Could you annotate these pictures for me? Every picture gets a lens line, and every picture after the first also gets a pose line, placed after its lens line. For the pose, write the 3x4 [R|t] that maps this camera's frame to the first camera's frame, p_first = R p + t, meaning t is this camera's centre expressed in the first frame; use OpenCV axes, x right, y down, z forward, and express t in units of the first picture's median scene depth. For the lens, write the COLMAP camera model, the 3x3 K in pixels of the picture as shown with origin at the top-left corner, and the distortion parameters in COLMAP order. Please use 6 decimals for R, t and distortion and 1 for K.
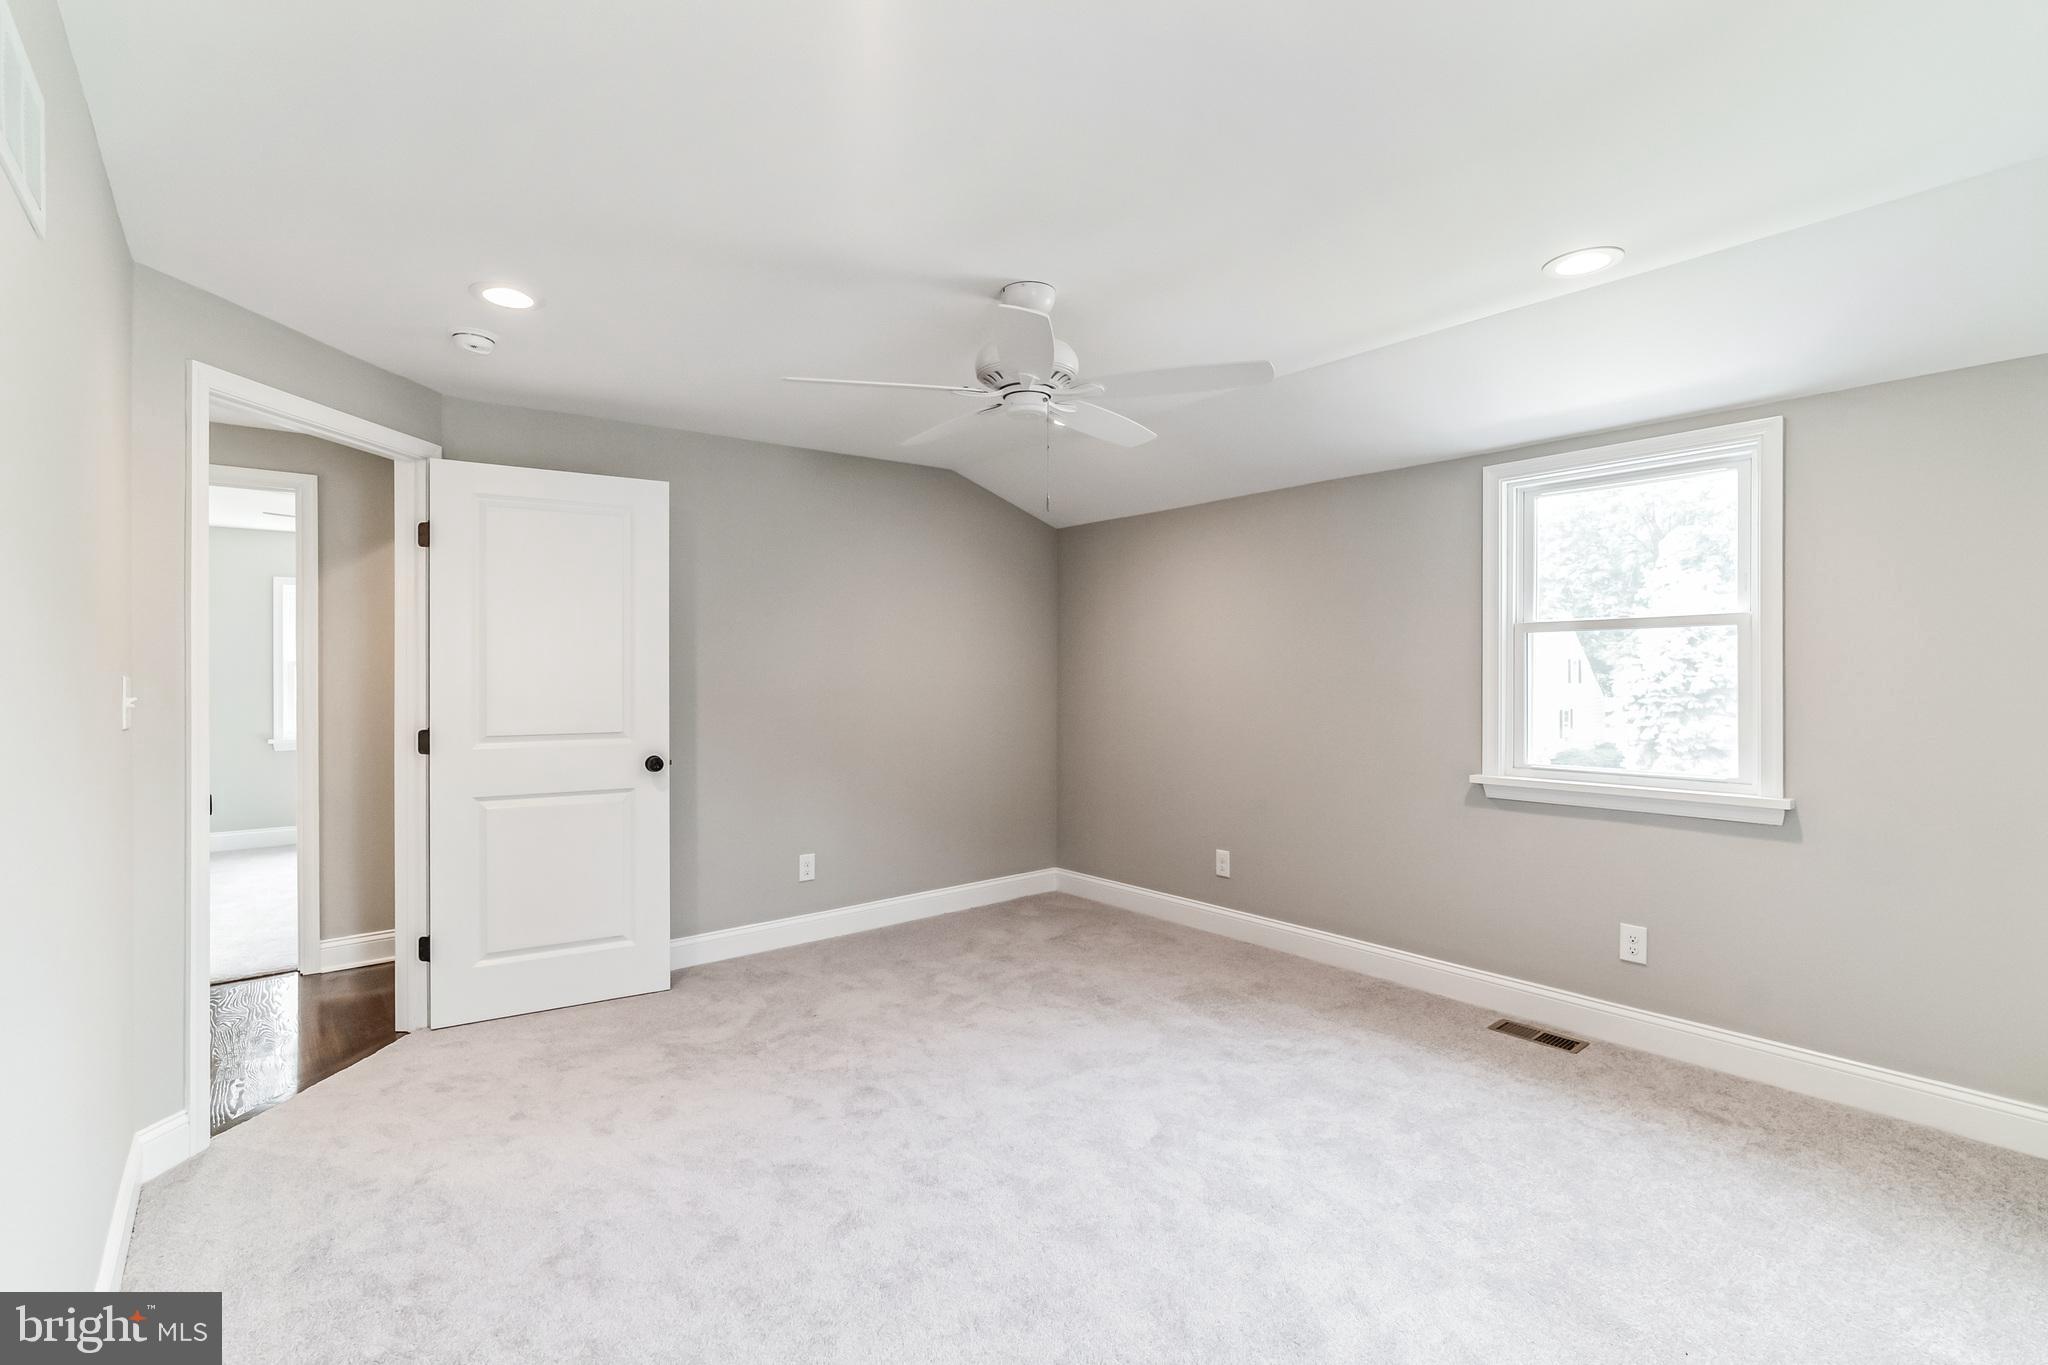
lens RADIAL K [[928.9, 0, 1026.8], [0, 928.9, 680.5], [0, 0, 1]] dist [-0.002807, -0.000260]
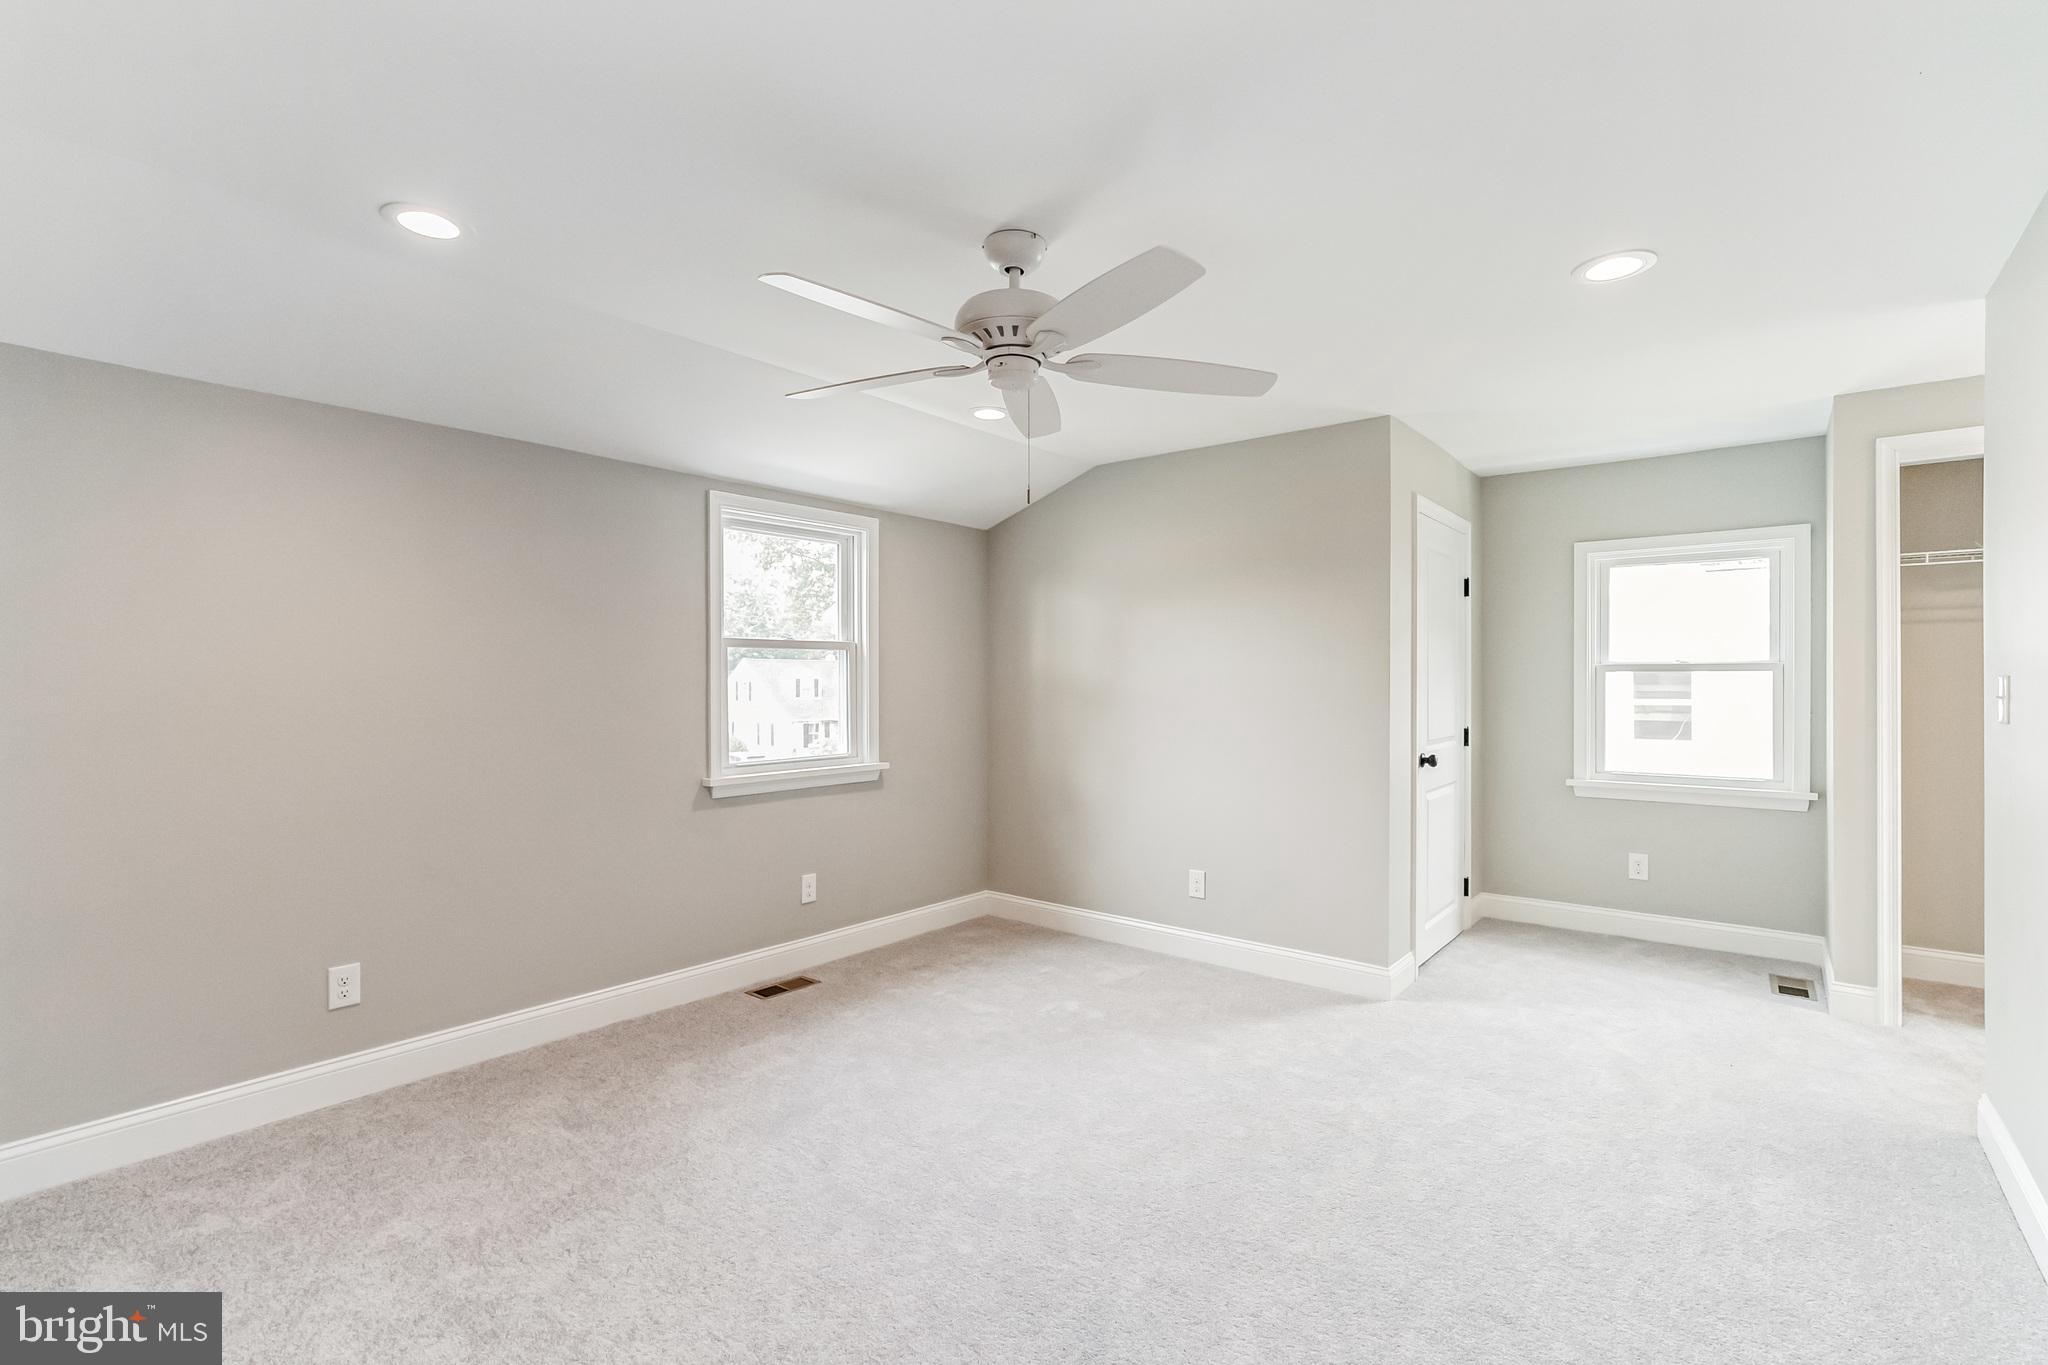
lens RADIAL K [[928.9, 0, 1027.9], [0, 928.9, 681.1], [0, 0, 1]] dist [-0.002807, -0.000260]
pose [[-0.196566, 0.012885, 0.980406, -0.645035], [0.012684, 0.999863, -0.010598, 0.006129], [-0.980409, 0.010352, -0.196703, 0.869373]]
